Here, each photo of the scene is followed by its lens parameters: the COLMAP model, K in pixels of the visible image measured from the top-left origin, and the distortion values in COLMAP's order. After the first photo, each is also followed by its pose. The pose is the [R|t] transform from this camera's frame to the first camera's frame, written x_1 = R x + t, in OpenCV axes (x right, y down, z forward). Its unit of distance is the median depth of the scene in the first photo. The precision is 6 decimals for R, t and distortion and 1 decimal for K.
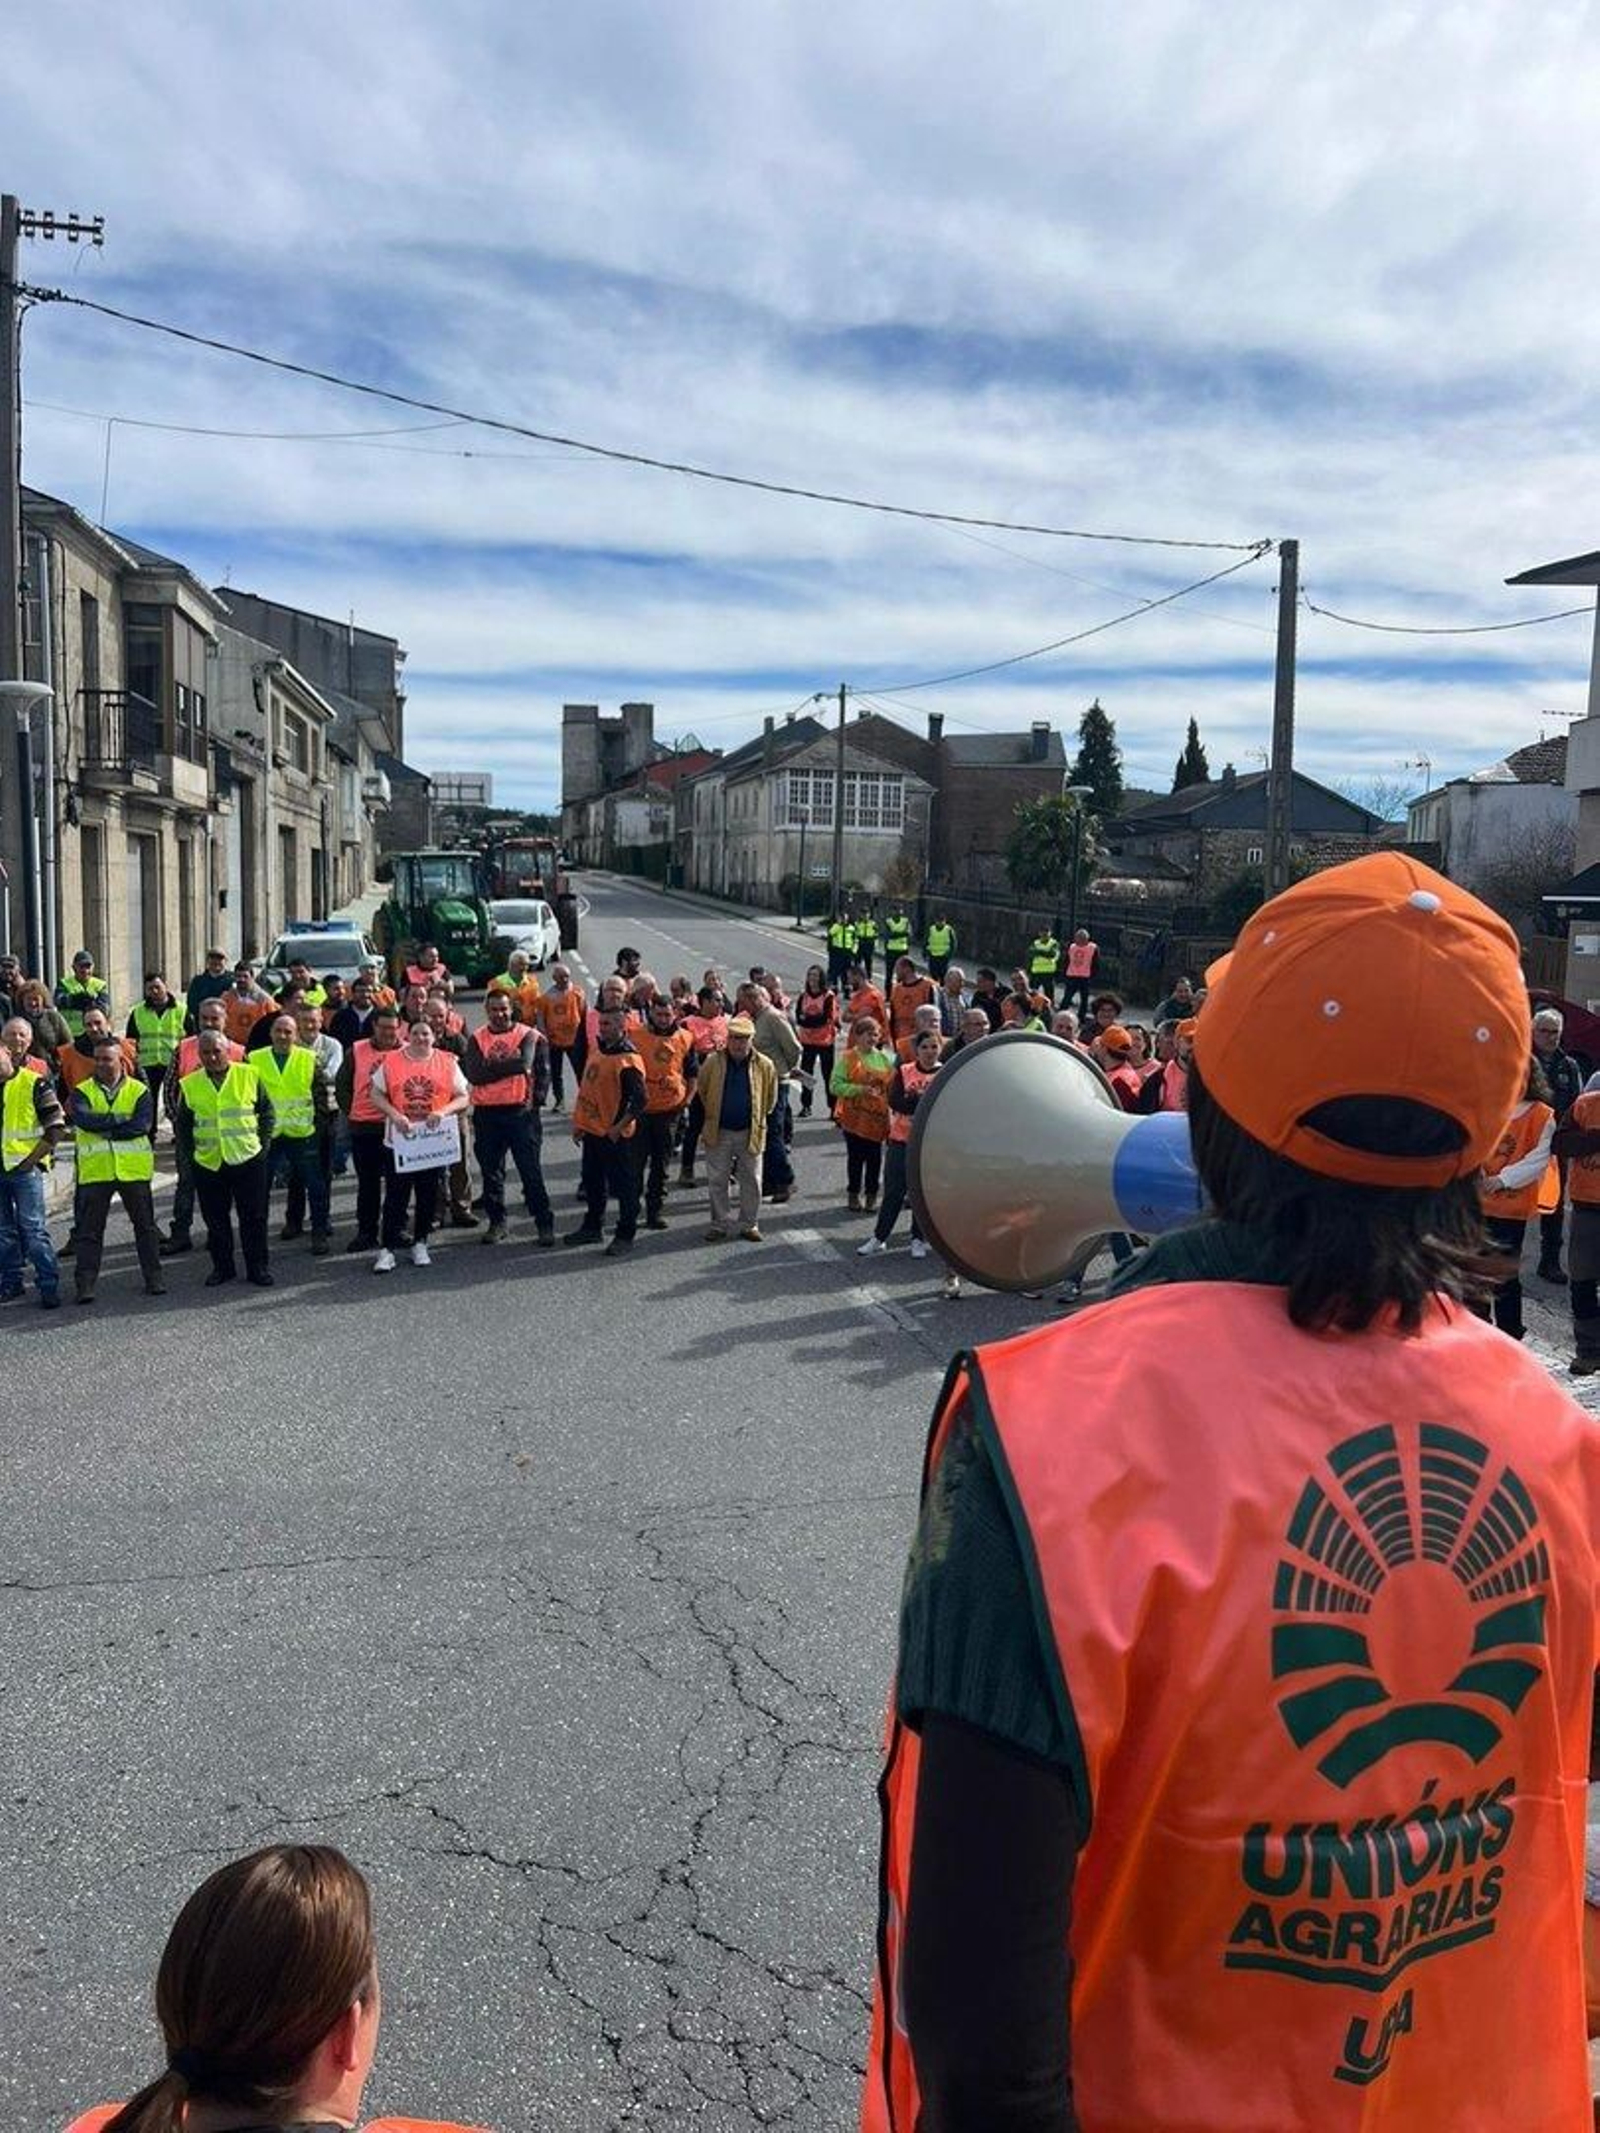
lens RADIAL K [[1597.0, 0, 786.6], [0, 1597.0, 1074.0], [0, 0, 1]] dist [0.057813, -0.052280]
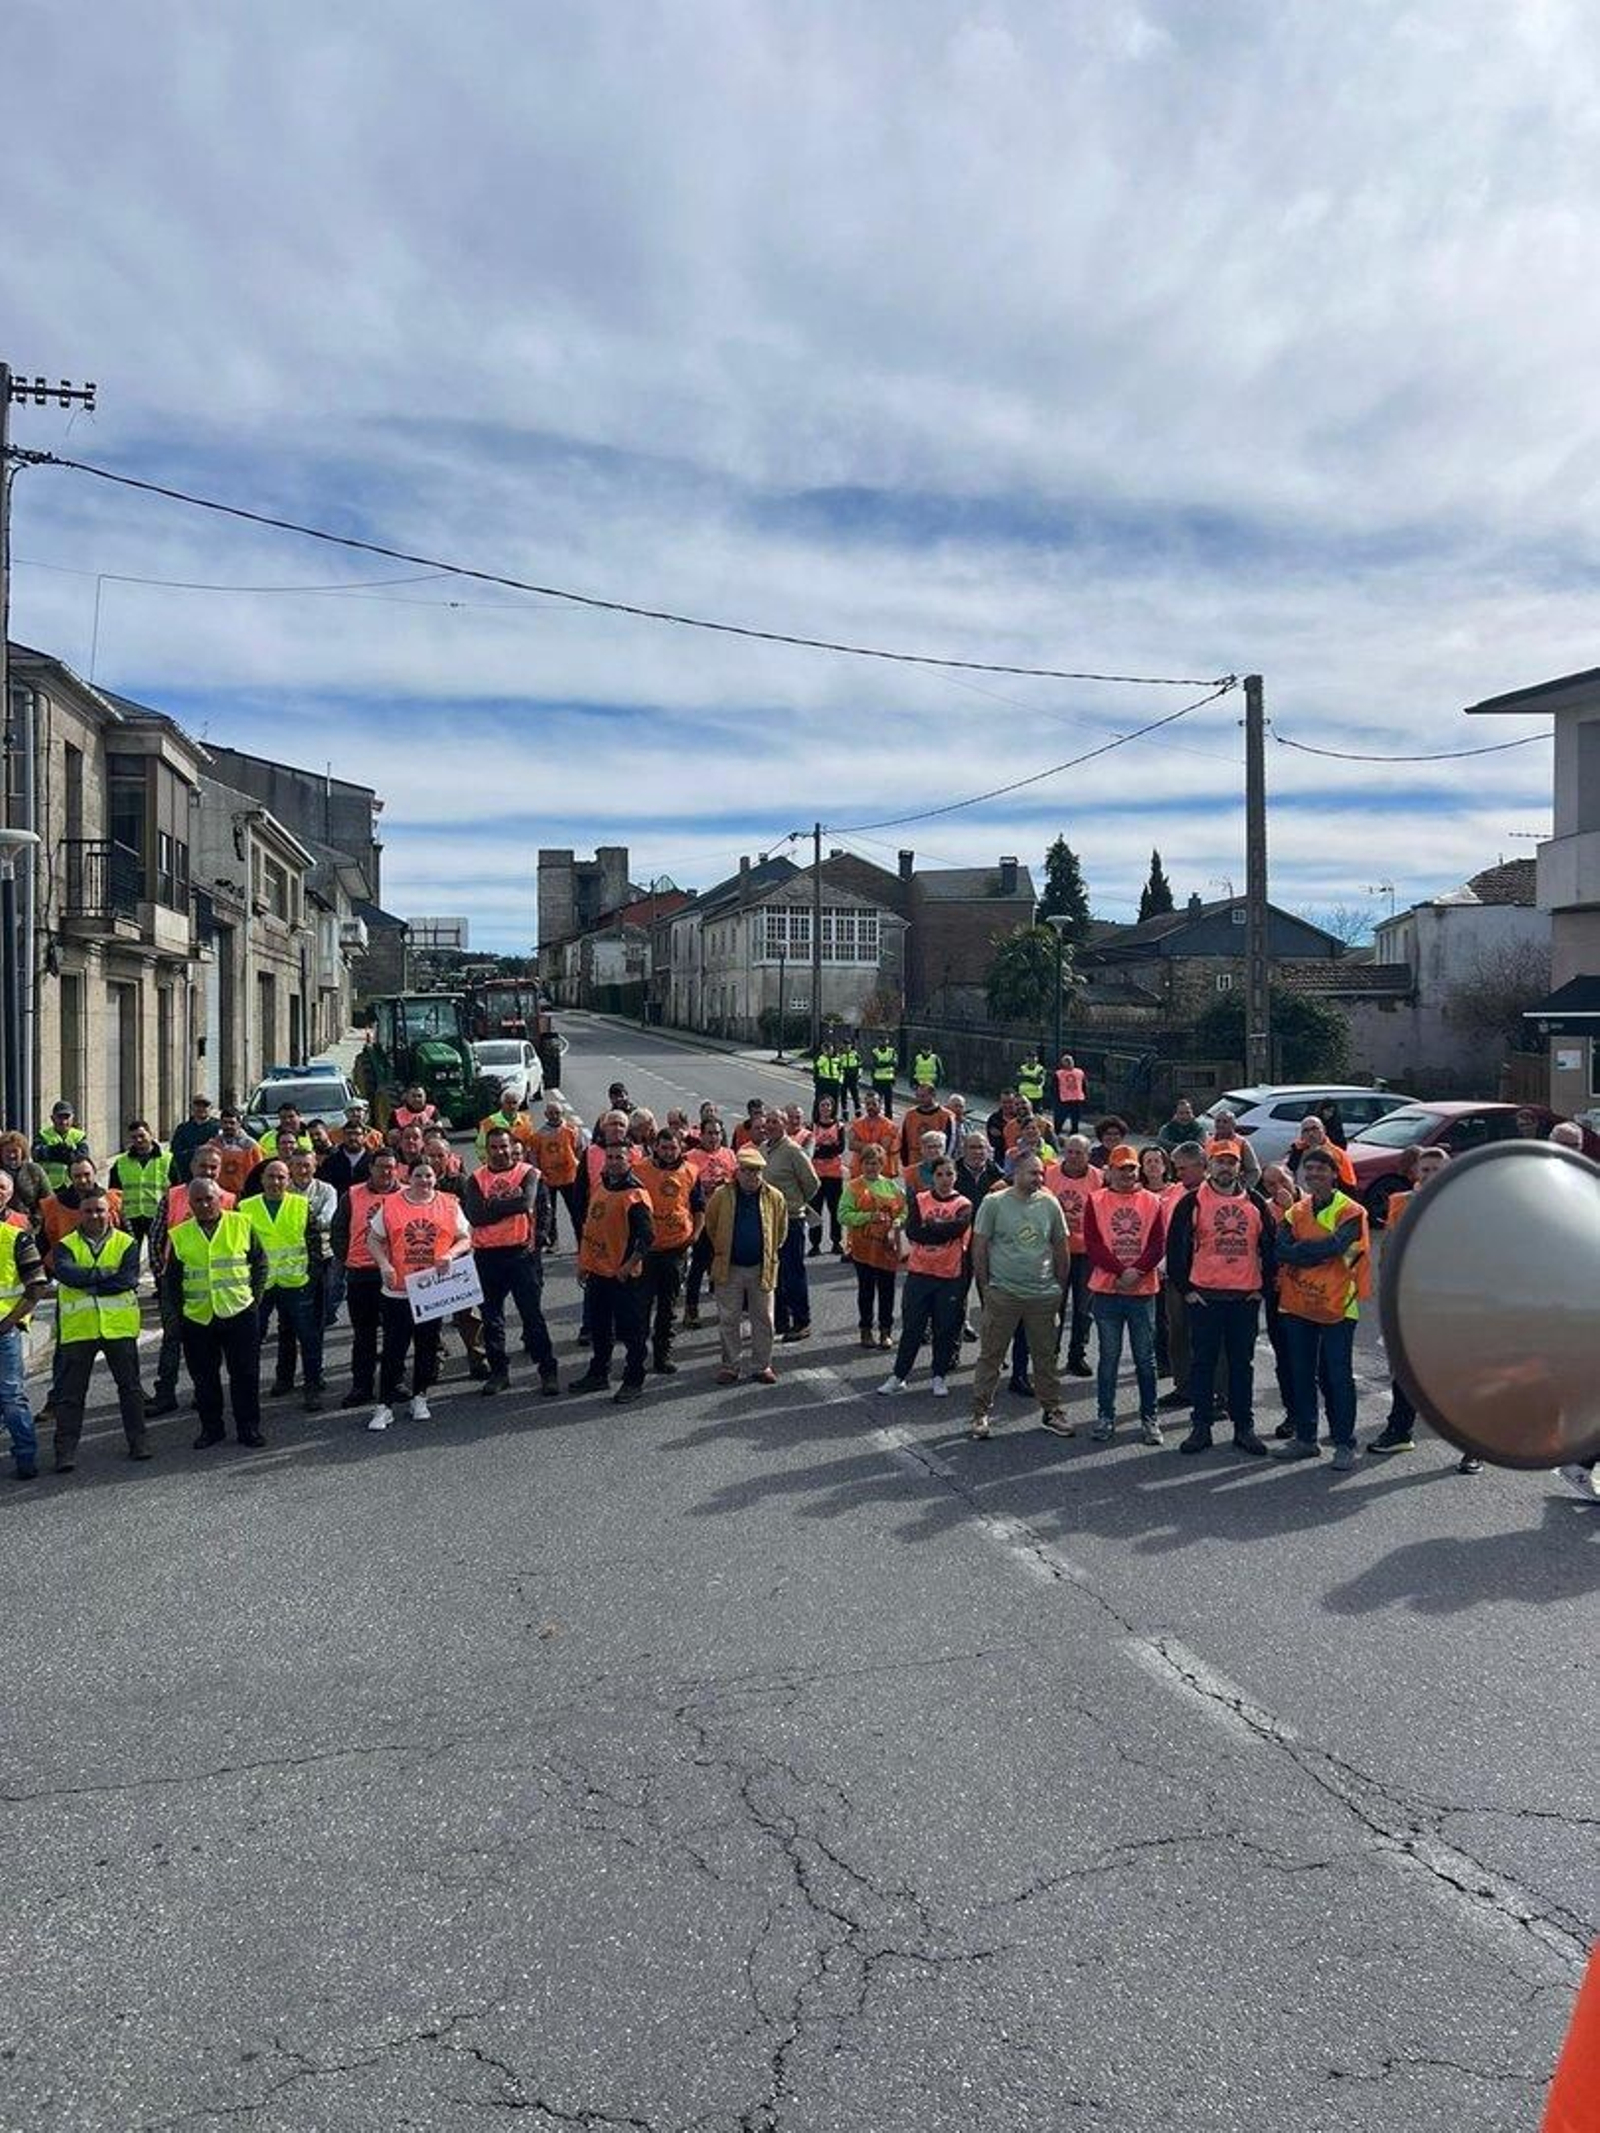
lens RADIAL K [[1588.4, 0, 804.3], [0, 1588.4, 1056.9], [0, 0, 1]] dist [0.079835, -0.078776]
pose [[0.999336, -0.023679, 0.027709, -0.008288], [0.026192, 0.995213, -0.094151, 0.000271], [-0.025347, 0.094814, 0.995172, 0.009887]]
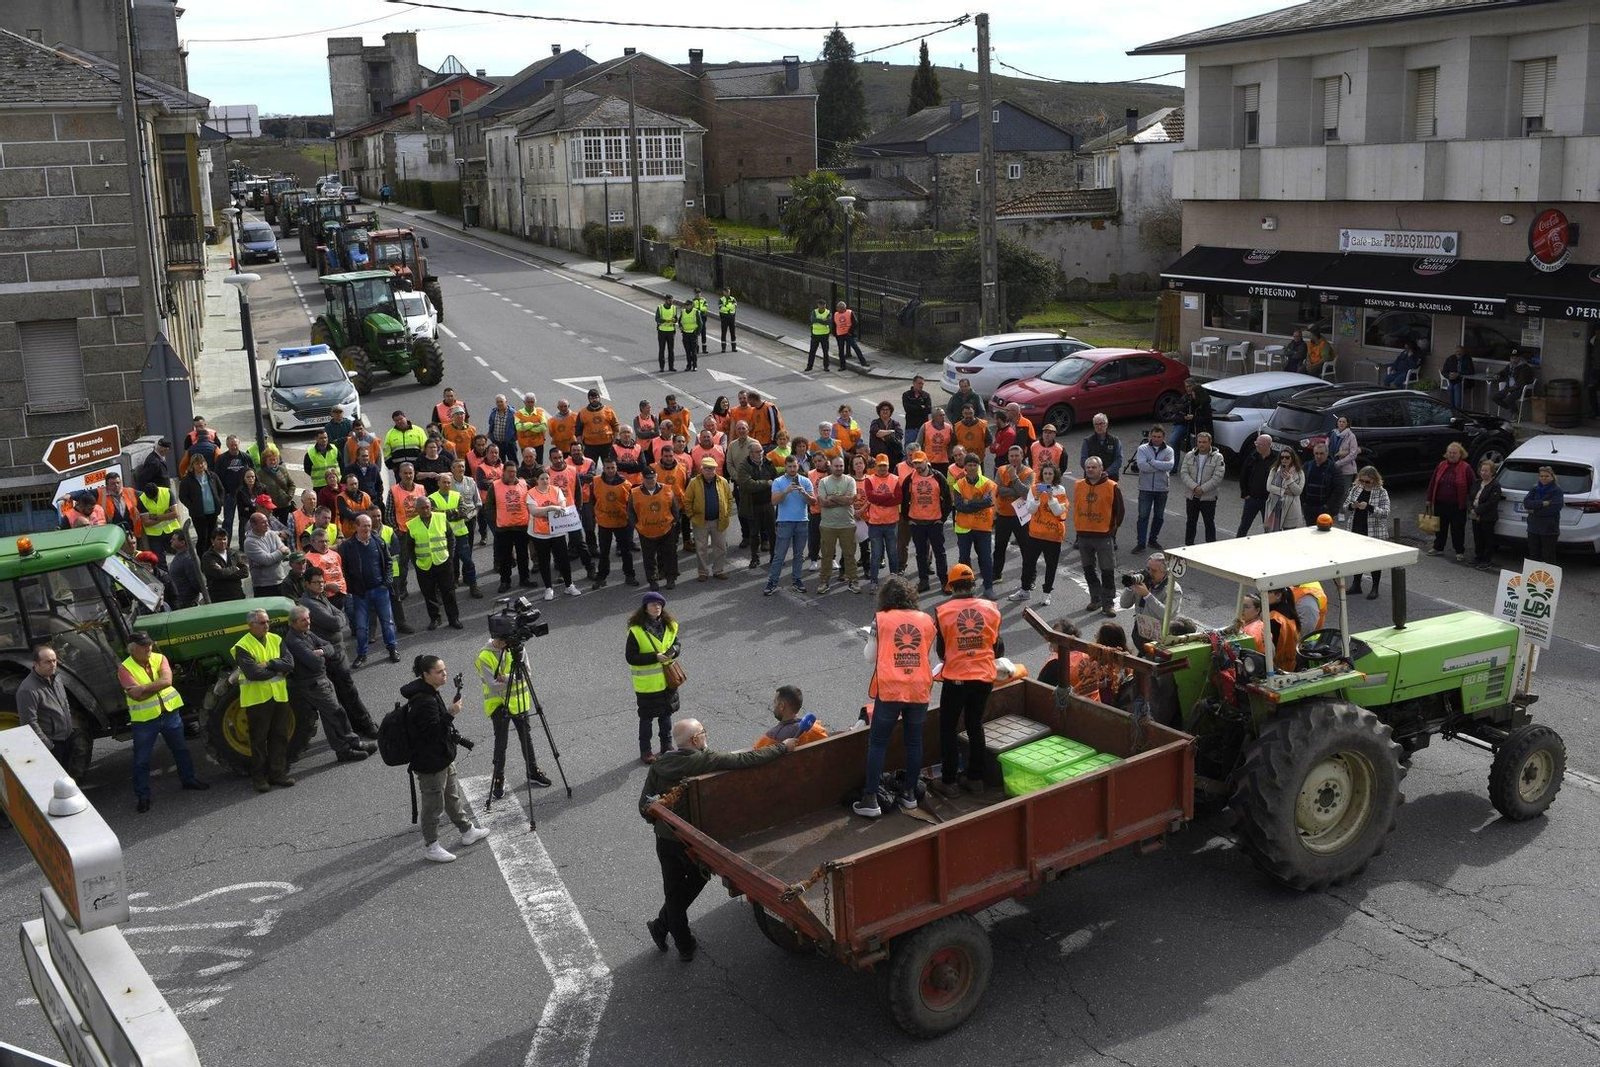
lens RADIAL K [[1580.8, 0, 800.0], [0, 1580.8, 533.5], [0, 0, 1]] dist [-0.039101, -0.000432]
pose [[0.985051, -0.090099, 0.146820, -0.073835], [0.072846, 0.990227, 0.118933, -0.056776], [-0.156101, -0.106459, 0.981987, -0.320876]]
